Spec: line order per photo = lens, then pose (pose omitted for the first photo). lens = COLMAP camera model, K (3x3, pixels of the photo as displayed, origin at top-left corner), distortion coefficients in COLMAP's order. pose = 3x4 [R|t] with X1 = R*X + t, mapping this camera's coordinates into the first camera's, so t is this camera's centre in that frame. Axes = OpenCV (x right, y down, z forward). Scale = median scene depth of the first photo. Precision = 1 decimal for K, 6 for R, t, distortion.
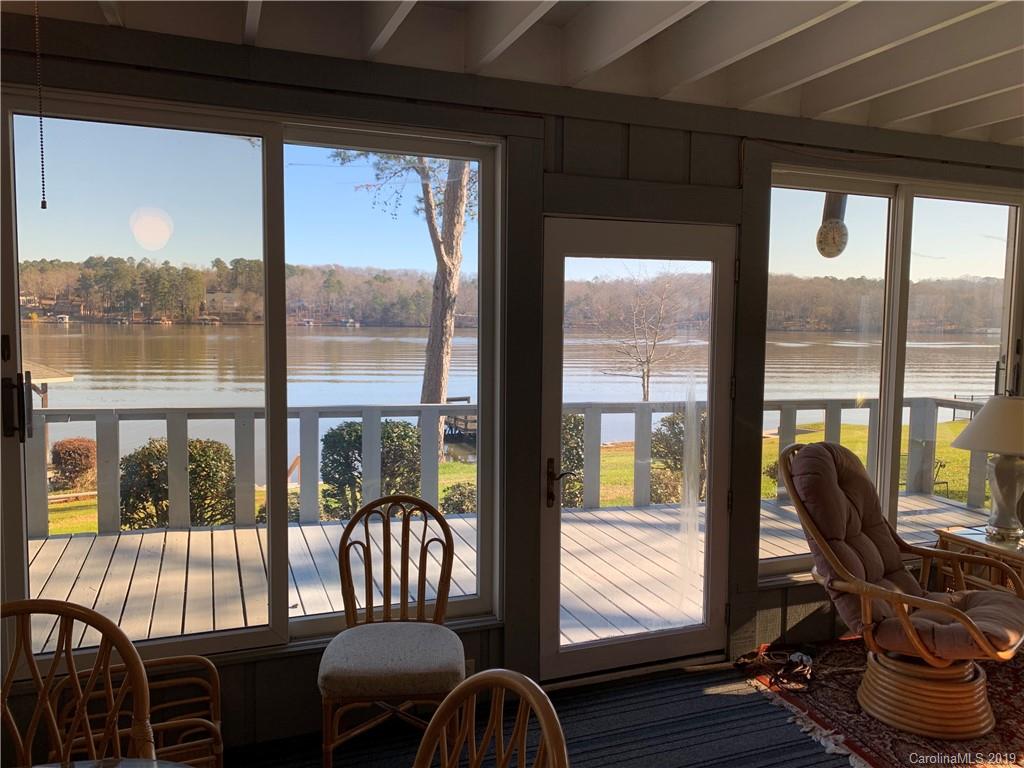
lens RADIAL K [[785.4, 0, 512.0], [0, 785.4, 384.0], [0, 0, 1]] dist [0.029198, -0.007614]
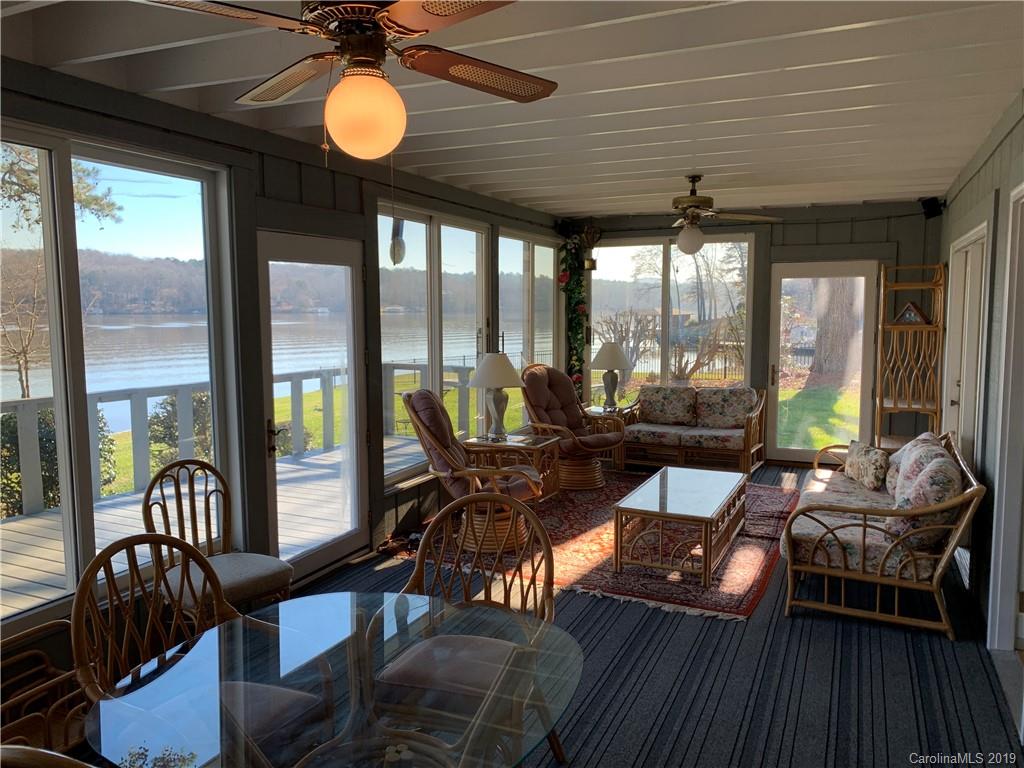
lens RADIAL K [[785.4, 0, 512.0], [0, 785.4, 384.0], [0, 0, 1]] dist [0.029198, -0.007614]
pose [[0.712690, -0.085633, 0.696233, -0.497319], [0.070134, 0.996246, 0.050741, 0.000736], [-0.697964, 0.012667, 0.716020, -0.179314]]
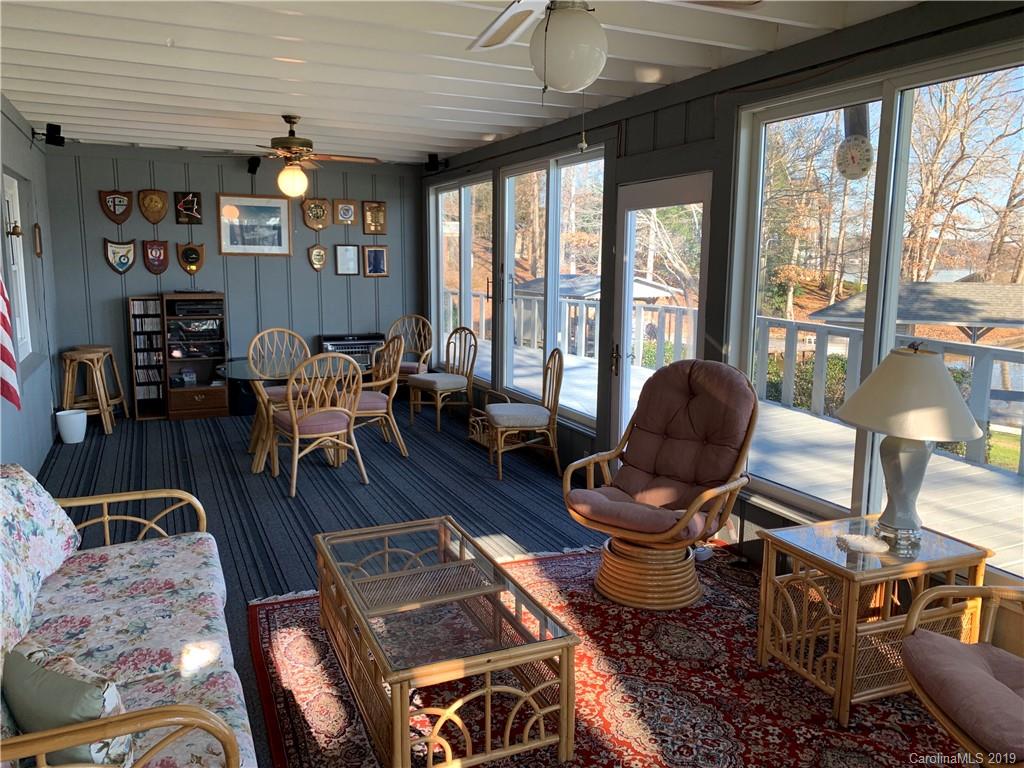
lens RADIAL K [[785.4, 0, 512.0], [0, 785.4, 384.0], [0, 0, 1]] dist [0.029198, -0.007614]
pose [[0.053756, 0.145800, -0.987853, 1.407919], [-0.085578, 0.986316, 0.140916, -0.026395], [0.994880, 0.076964, 0.065497, 0.620263]]
